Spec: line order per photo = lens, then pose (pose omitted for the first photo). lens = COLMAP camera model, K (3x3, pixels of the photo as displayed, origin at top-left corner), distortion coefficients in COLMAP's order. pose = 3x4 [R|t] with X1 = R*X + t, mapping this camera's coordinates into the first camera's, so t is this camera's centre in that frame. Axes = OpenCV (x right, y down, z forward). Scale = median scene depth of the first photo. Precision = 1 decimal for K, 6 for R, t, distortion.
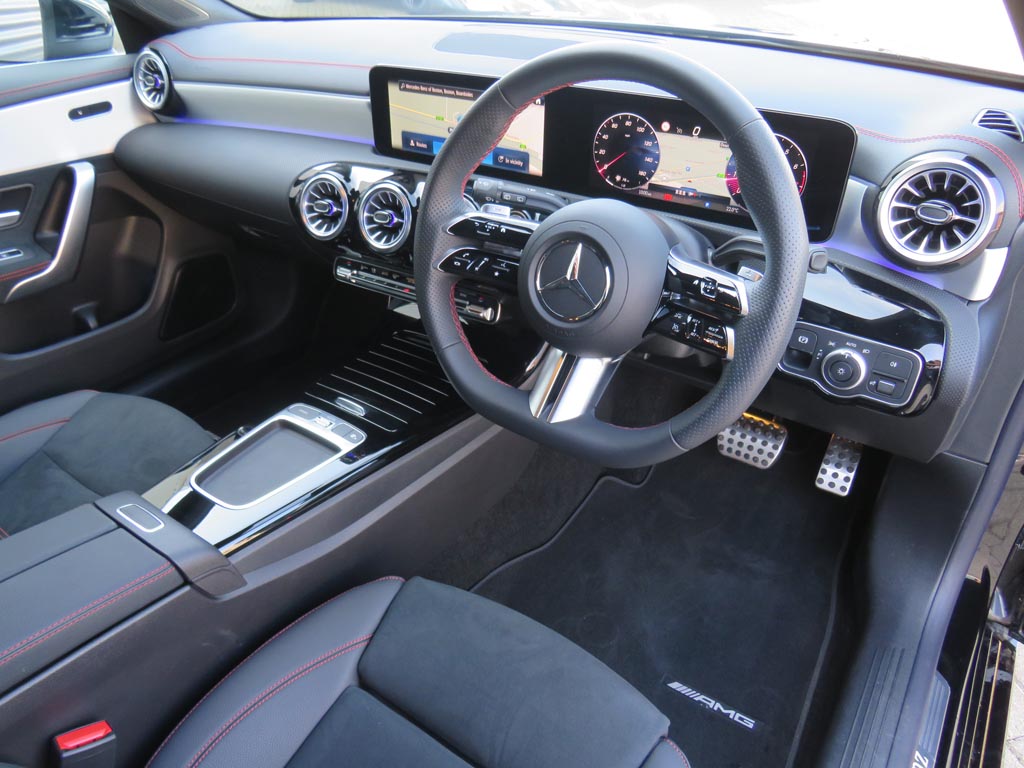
lens RADIAL K [[719.8, 0, 512.0], [0, 719.8, 384.0], [0, 0, 1]] dist [-0.021763, -0.004664]
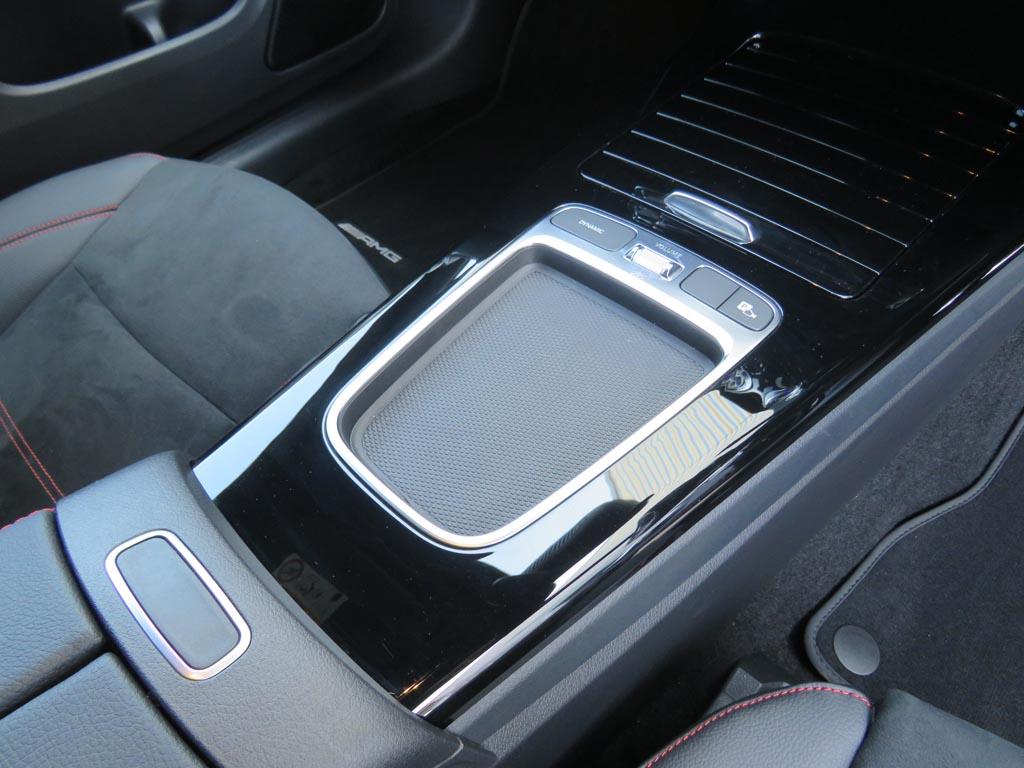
lens RADIAL K [[719.8, 0, 512.0], [0, 719.8, 384.0], [0, 0, 1]] dist [-0.021763, -0.004664]
pose [[0.983374, 0.083287, -0.161369, -0.266098], [-0.030018, 0.950950, 0.307884, 0.000475], [0.179096, -0.297921, 0.937639, 0.606539]]
